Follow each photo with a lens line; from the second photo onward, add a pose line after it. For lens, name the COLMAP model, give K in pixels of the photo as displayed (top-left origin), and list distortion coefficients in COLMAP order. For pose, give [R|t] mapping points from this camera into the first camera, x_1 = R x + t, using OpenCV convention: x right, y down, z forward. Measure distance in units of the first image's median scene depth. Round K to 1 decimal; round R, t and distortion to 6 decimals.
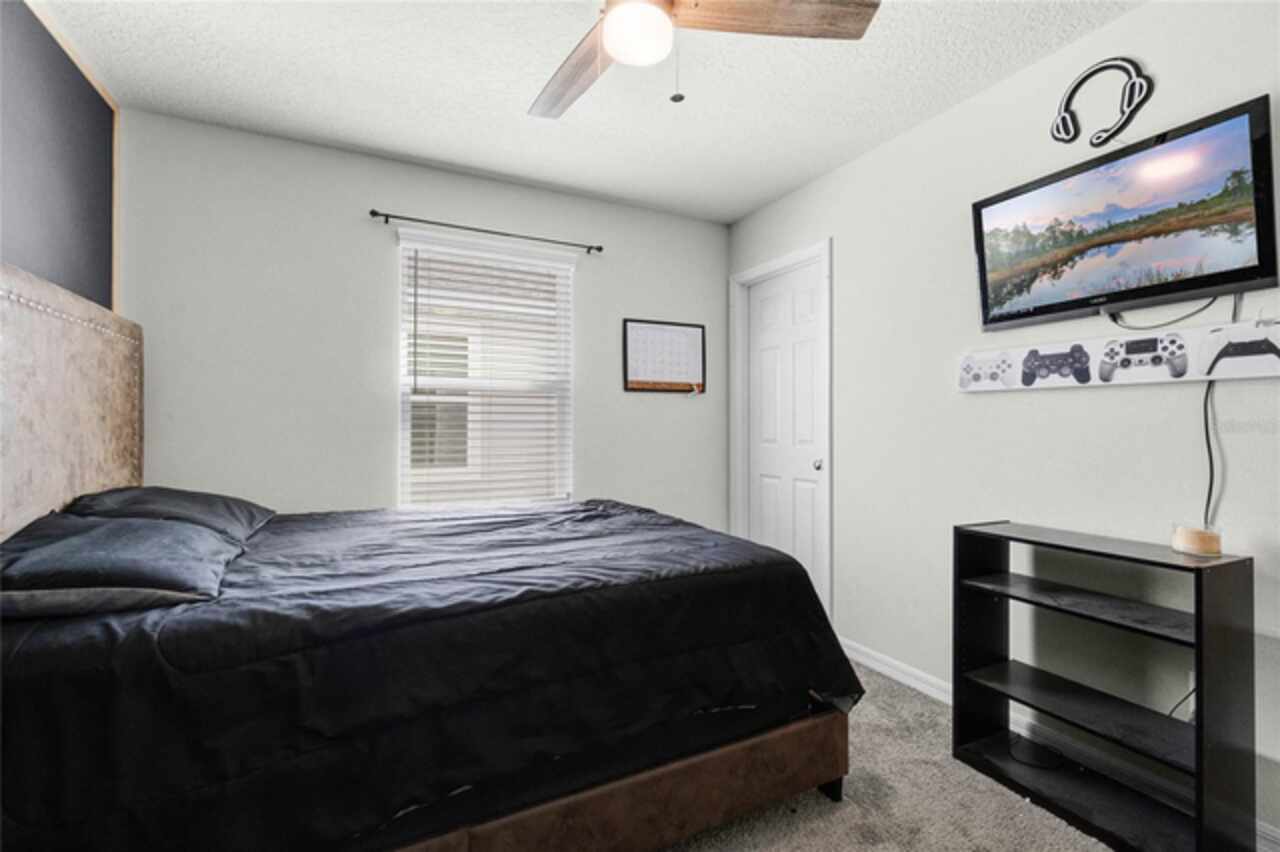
lens RADIAL K [[557.4, 0, 570.0], [0, 557.4, 421.4], [0, 0, 1]] dist [0.002483, -0.001842]
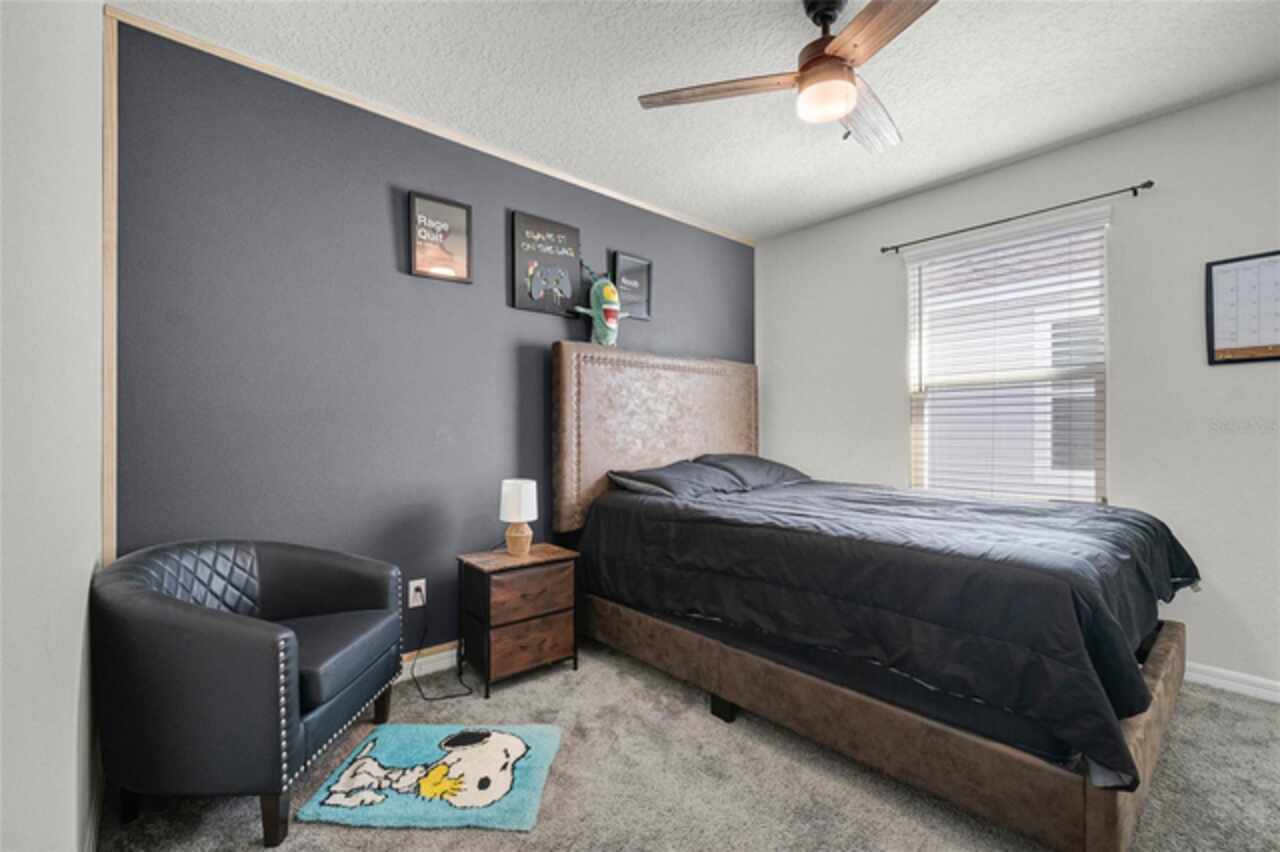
lens RADIAL K [[557.4, 0, 645.1], [0, 557.4, 429.2], [0, 0, 1]] dist [0.002483, -0.001842]
pose [[0.269515, -0.006934, -0.962971, 0.689303], [0.004422, 0.999972, -0.005963, 0.032357], [0.962986, -0.002651, 0.269538, 0.144436]]
